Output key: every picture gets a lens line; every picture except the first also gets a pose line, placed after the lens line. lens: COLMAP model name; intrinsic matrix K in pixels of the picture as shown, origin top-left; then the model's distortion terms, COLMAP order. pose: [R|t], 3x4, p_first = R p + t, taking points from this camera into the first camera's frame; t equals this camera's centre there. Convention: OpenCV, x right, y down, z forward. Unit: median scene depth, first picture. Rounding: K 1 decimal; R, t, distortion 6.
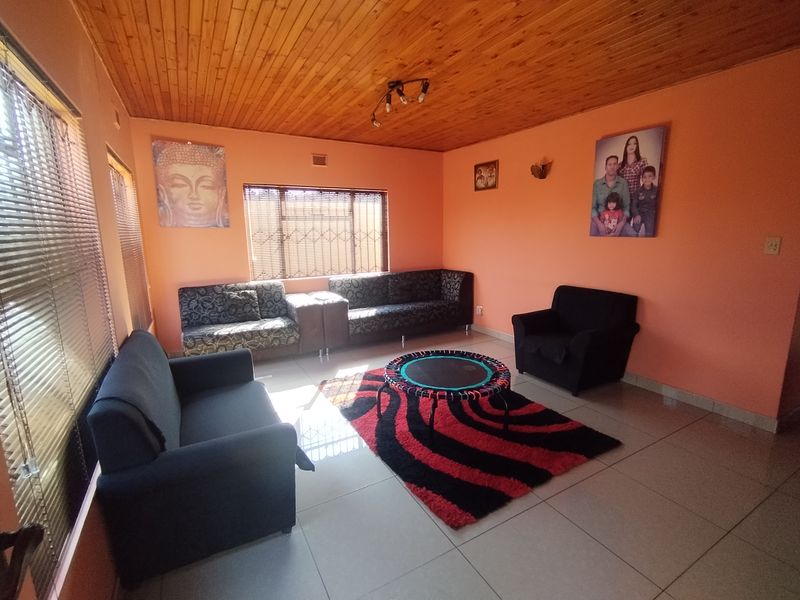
lens RADIAL K [[377.1, 0, 400.0], [0, 377.1, 300.0], [0, 0, 1]] dist [-0.000817, -0.000142]
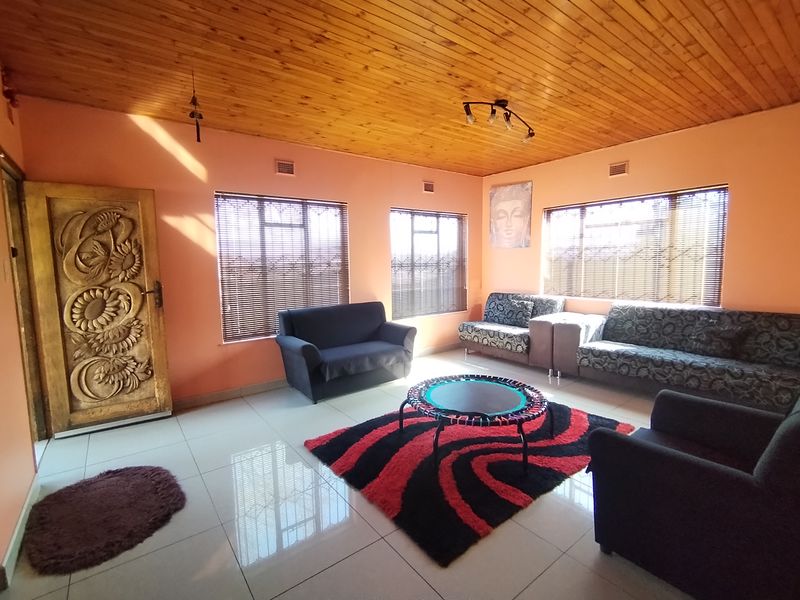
lens RADIAL K [[375.2, 0, 395.2], [0, 375.2, 297.1], [0, 0, 1]] dist [-0.001213, -0.000076]
pose [[0.127039, 0.102408, -0.986597, 0.710086], [-0.169007, 0.982346, 0.080204, -0.064736], [0.977393, 0.156553, 0.142104, 0.467015]]
